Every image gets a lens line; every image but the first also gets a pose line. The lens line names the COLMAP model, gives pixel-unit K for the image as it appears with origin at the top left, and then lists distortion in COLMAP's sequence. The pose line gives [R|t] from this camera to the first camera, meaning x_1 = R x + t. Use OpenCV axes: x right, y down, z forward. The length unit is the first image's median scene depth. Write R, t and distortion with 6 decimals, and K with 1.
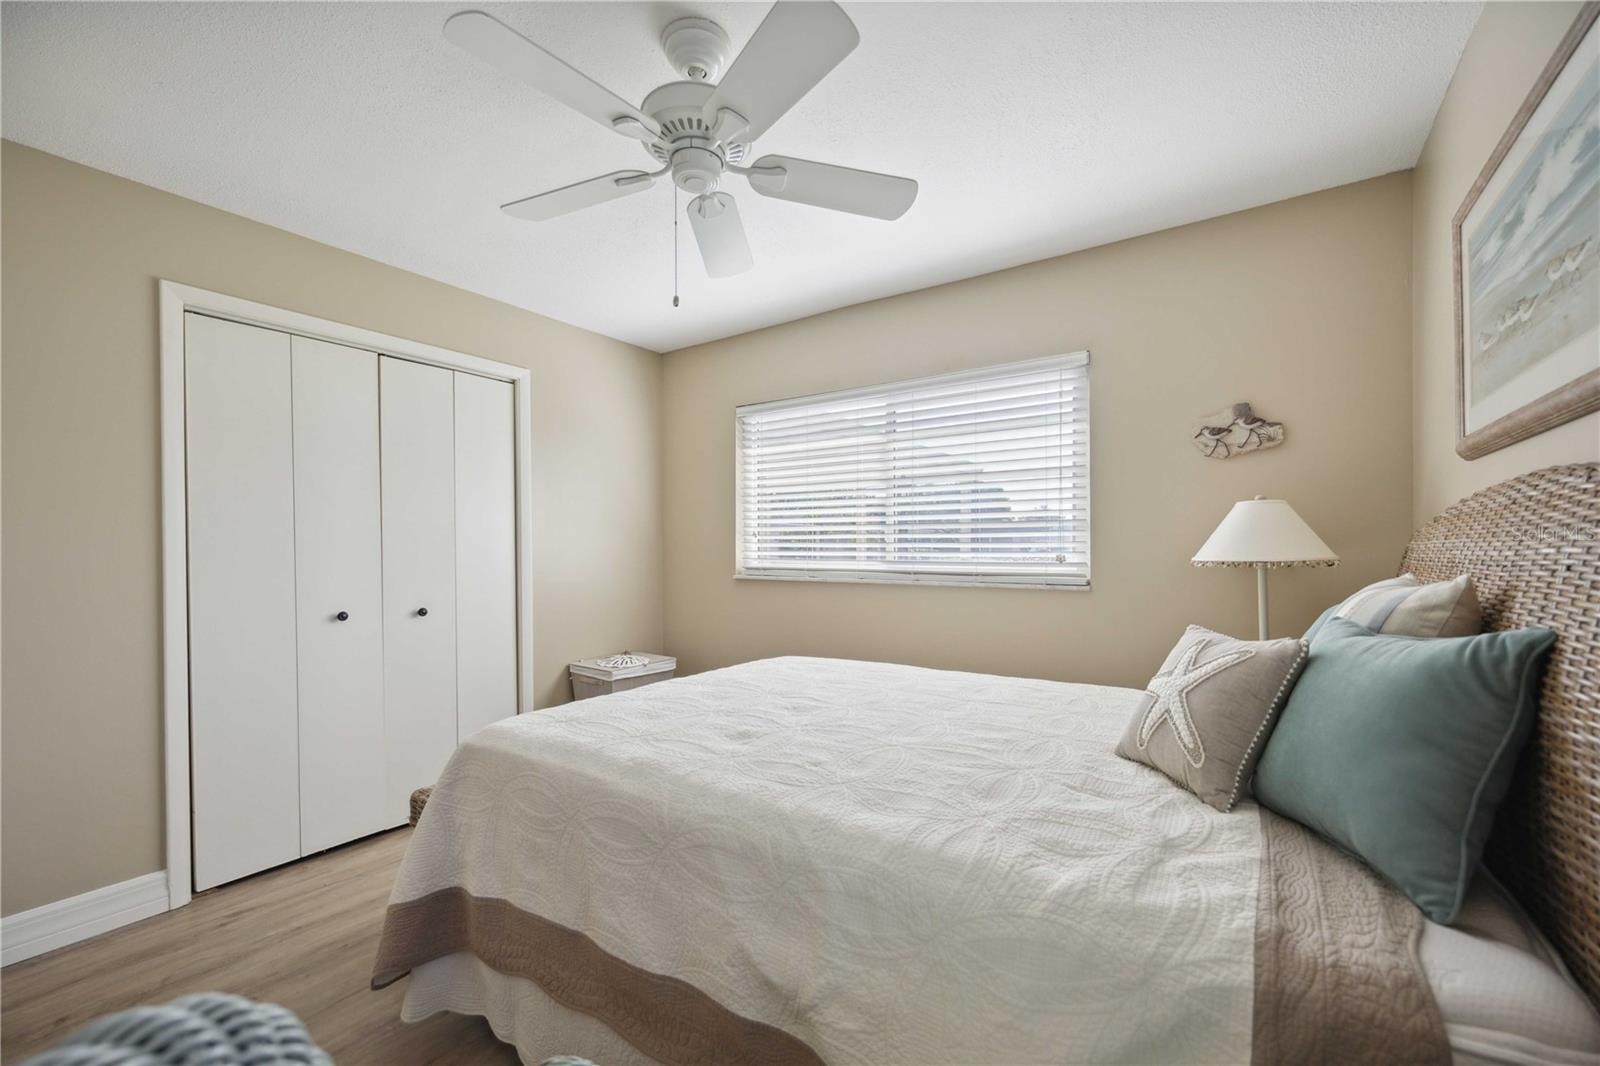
lens RADIAL K [[650.8, 0, 817.4], [0, 650.8, 546.5], [0, 0, 1]] dist [-0.002112, -0.000122]
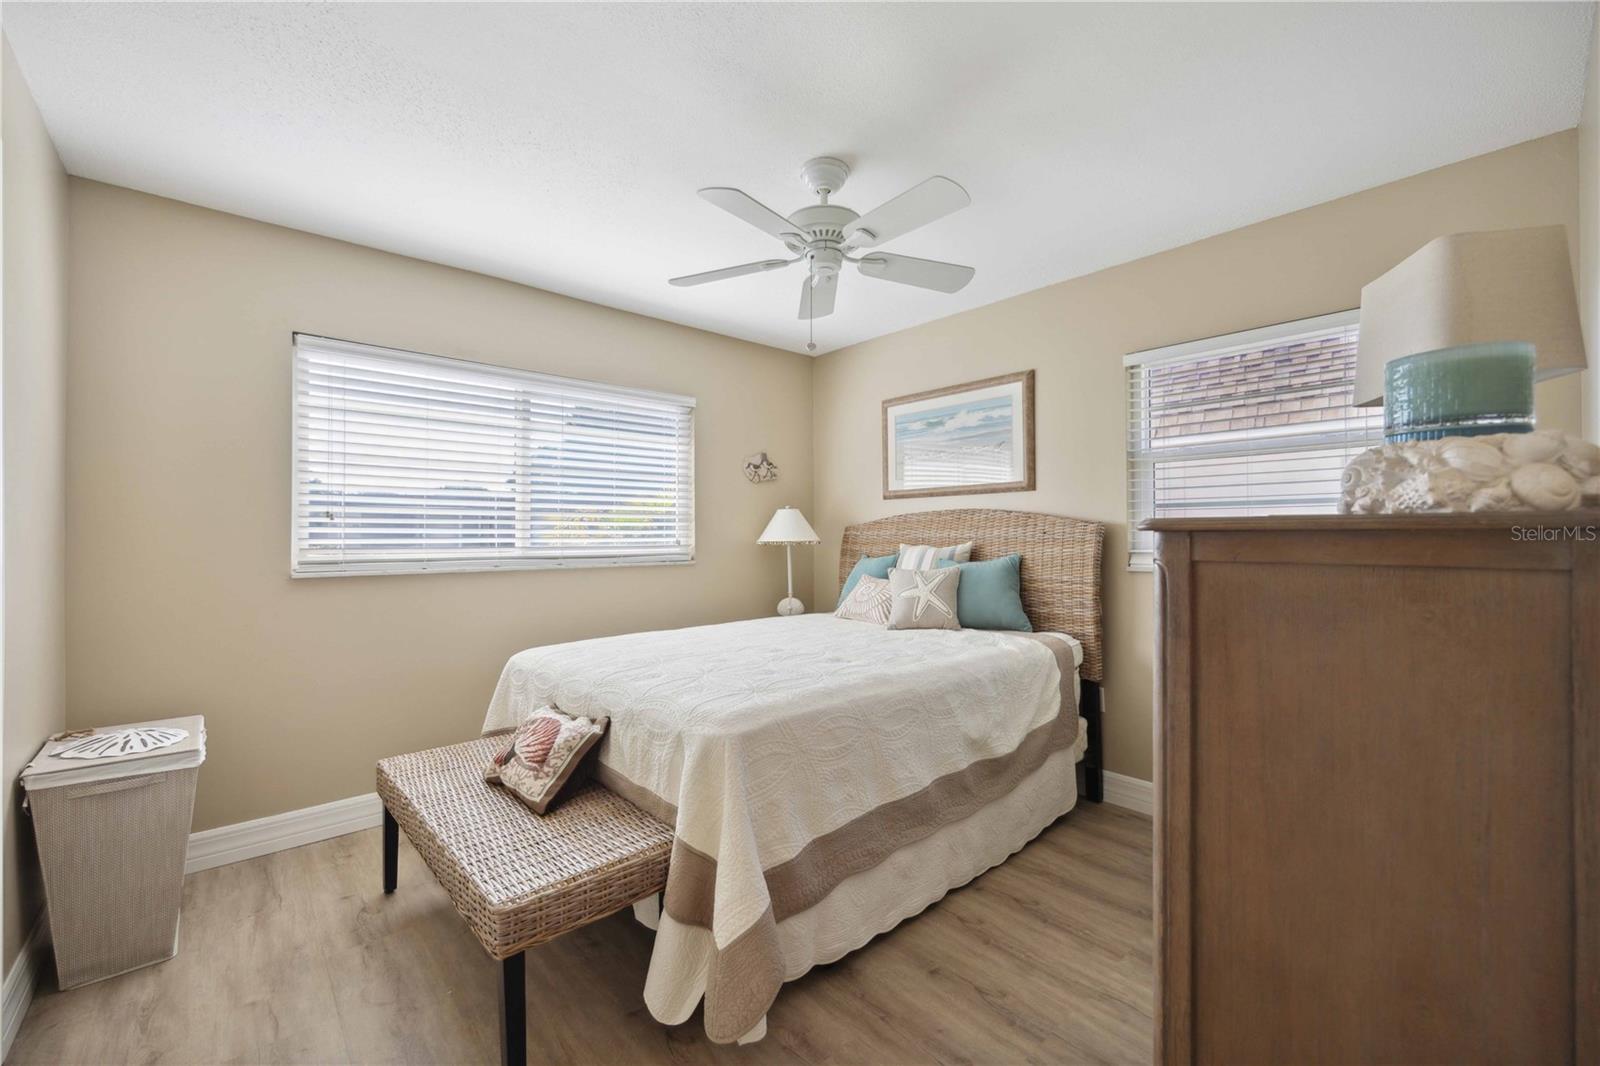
lens RADIAL K [[650.8, 0, 791.6], [0, 650.8, 532.0], [0, 0, 1]] dist [-0.002112, -0.000122]
pose [[0.248291, 0.003168, 0.968680, -1.111248], [-0.000942, 0.999995, -0.003029, 0.001485], [-0.968685, -0.000160, 0.248293, 0.513207]]
